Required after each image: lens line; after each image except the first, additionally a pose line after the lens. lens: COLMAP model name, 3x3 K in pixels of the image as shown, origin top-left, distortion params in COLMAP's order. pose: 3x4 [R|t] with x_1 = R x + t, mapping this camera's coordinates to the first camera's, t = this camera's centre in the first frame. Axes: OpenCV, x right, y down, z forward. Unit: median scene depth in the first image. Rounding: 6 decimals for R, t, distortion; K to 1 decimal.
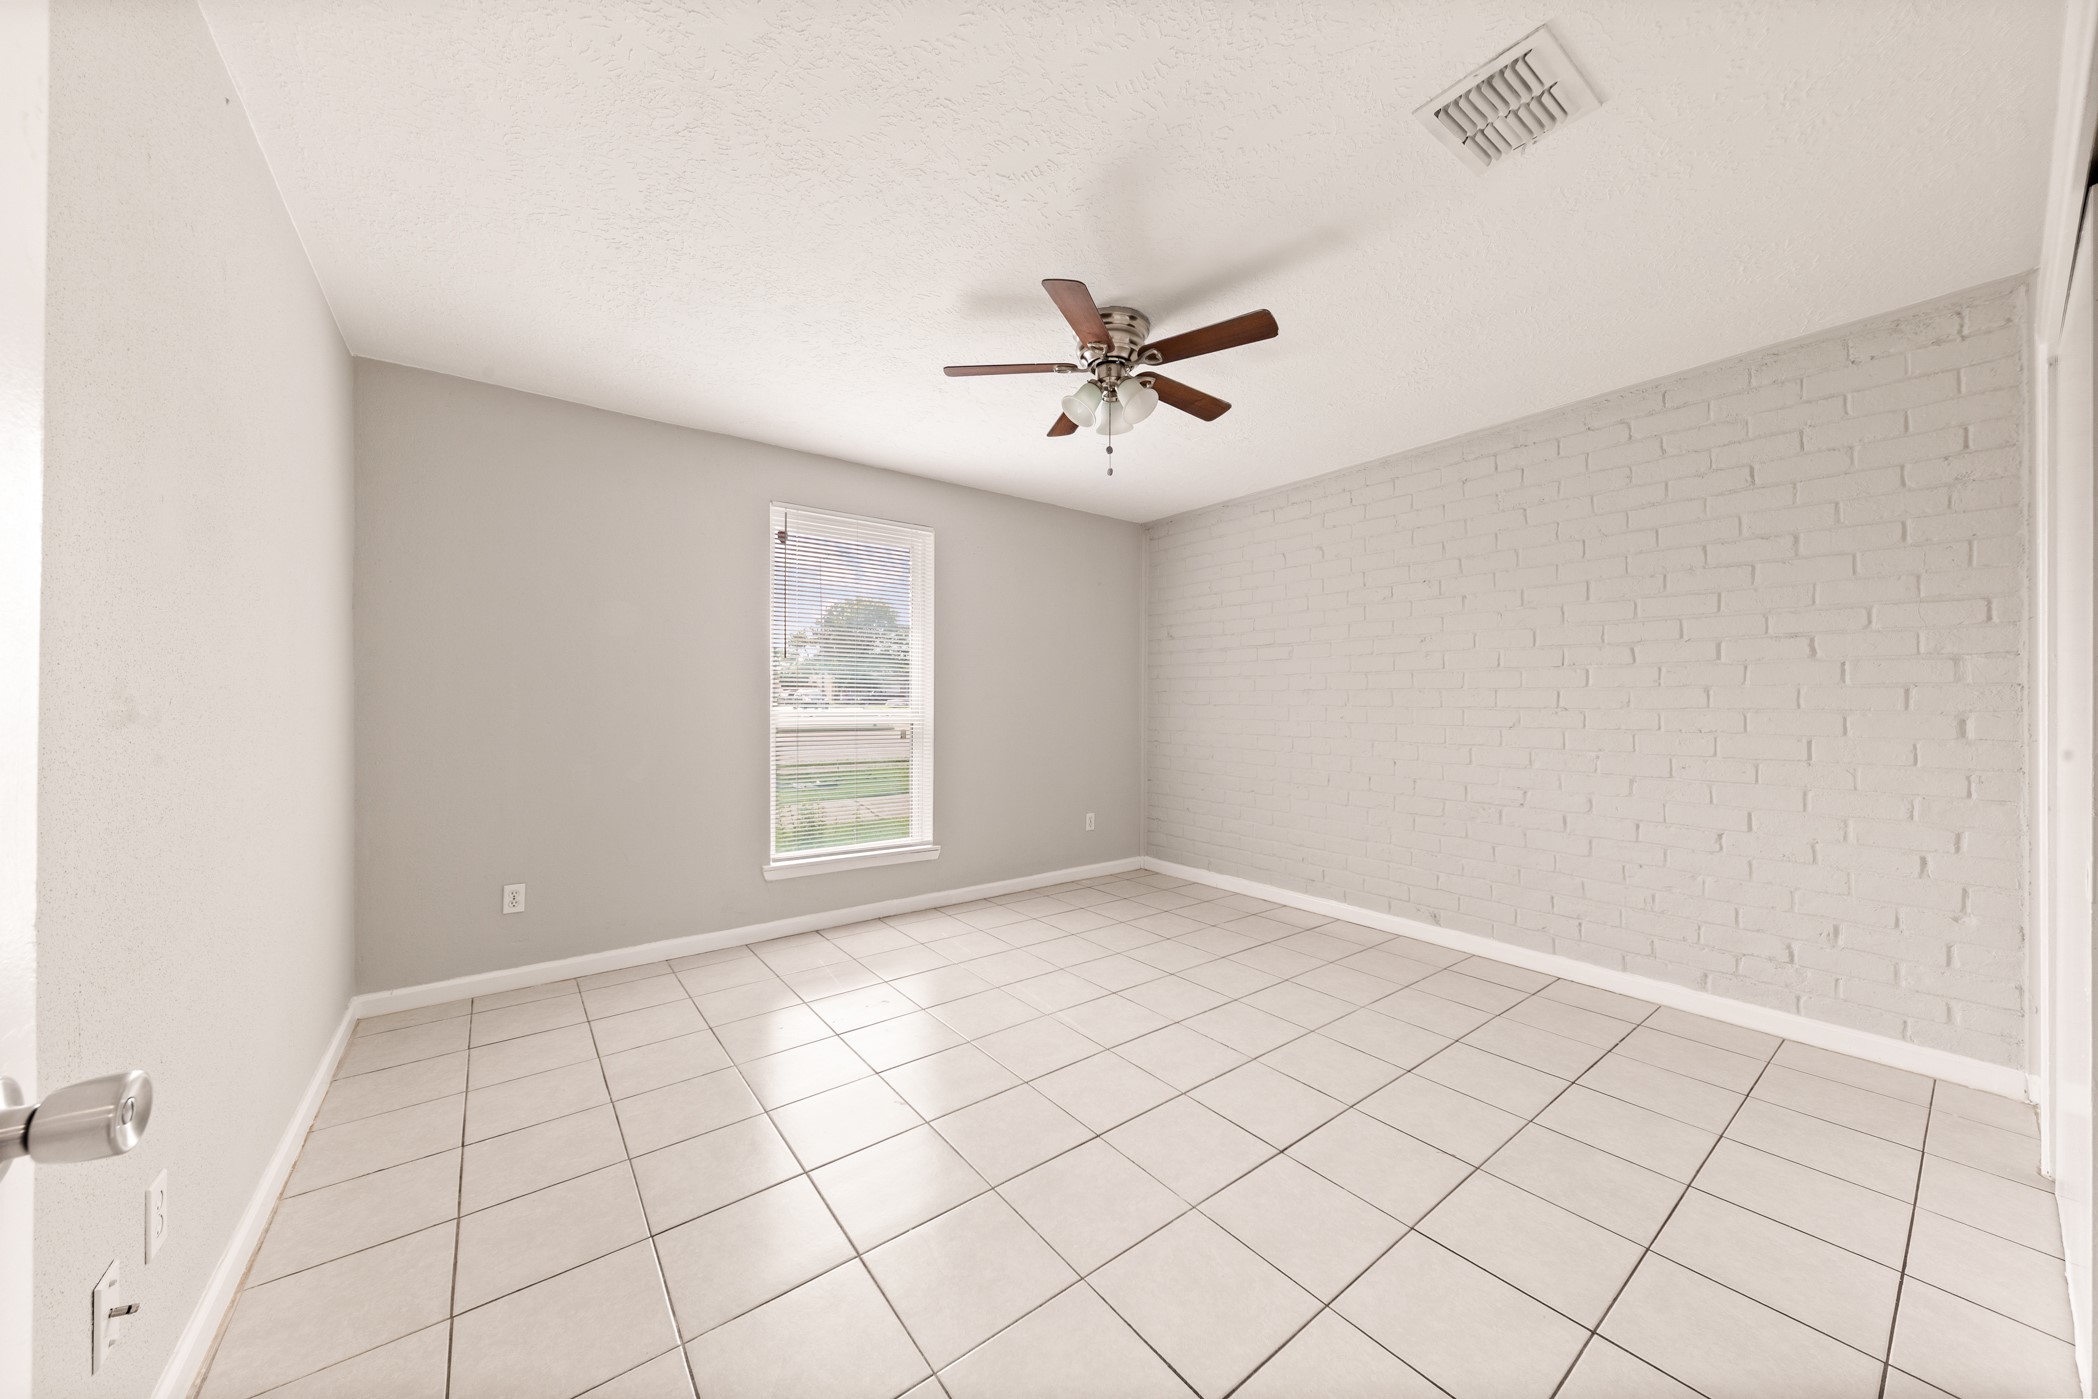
lens RADIAL K [[727.6, 0, 1053.4], [0, 727.6, 698.8], [0, 0, 1]] dist [0.001678, -0.000414]
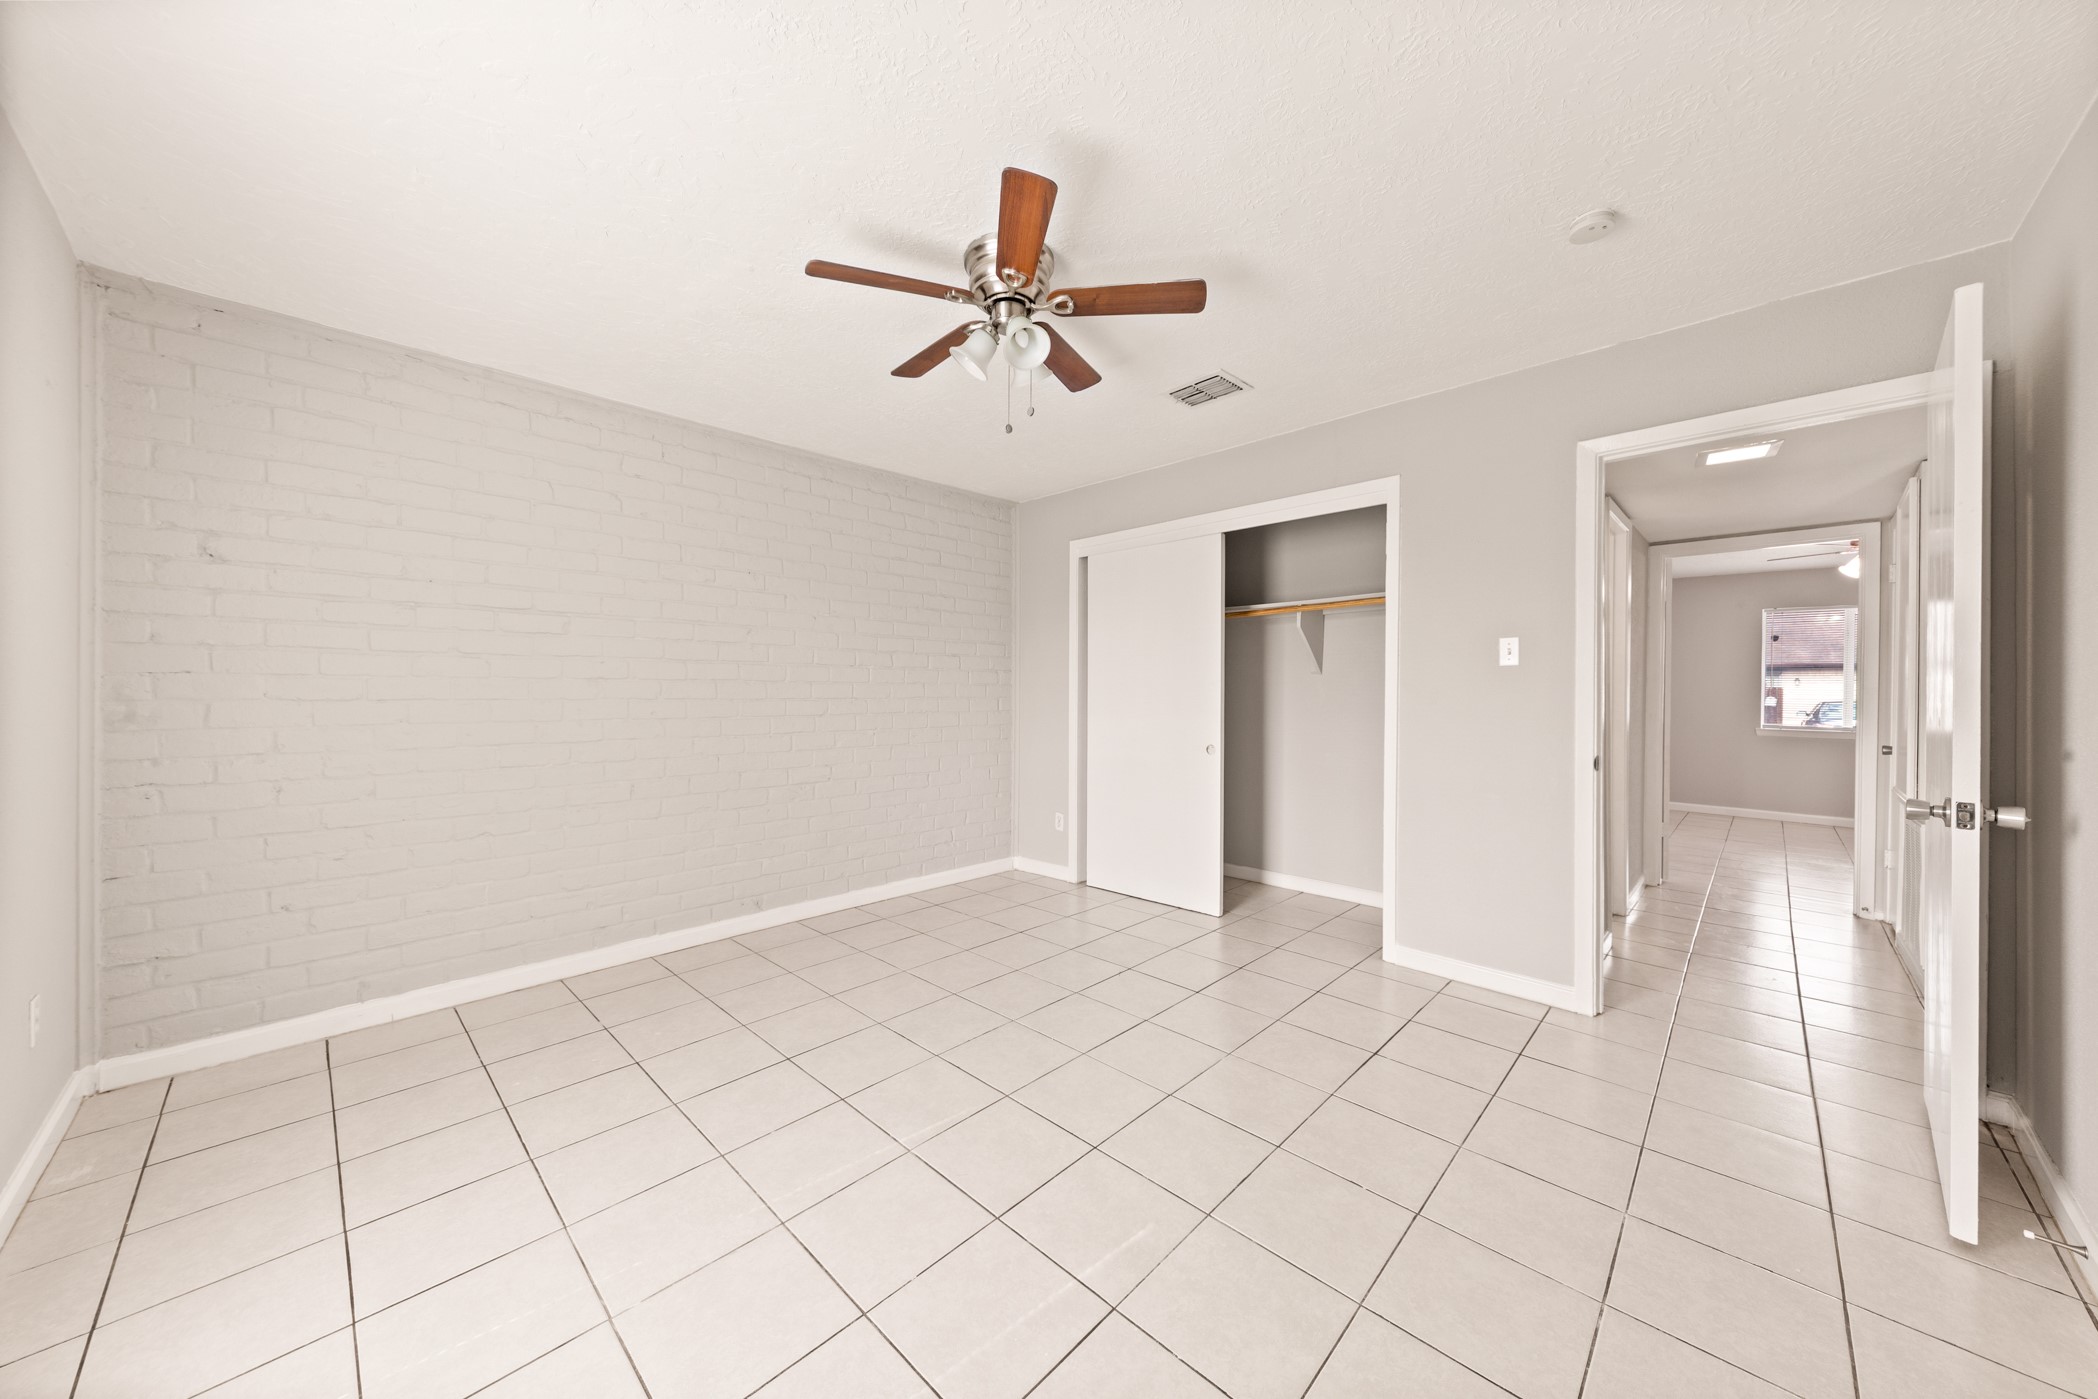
lens RADIAL K [[727.6, 0, 1053.4], [0, 727.6, 698.8], [0, 0, 1]] dist [0.001678, -0.000414]
pose [[-0.171906, -0.010634, 0.985056, -0.560708], [-0.003100, 0.999943, 0.010253, -0.000076], [-0.985109, -0.001291, -0.171929, 0.781916]]
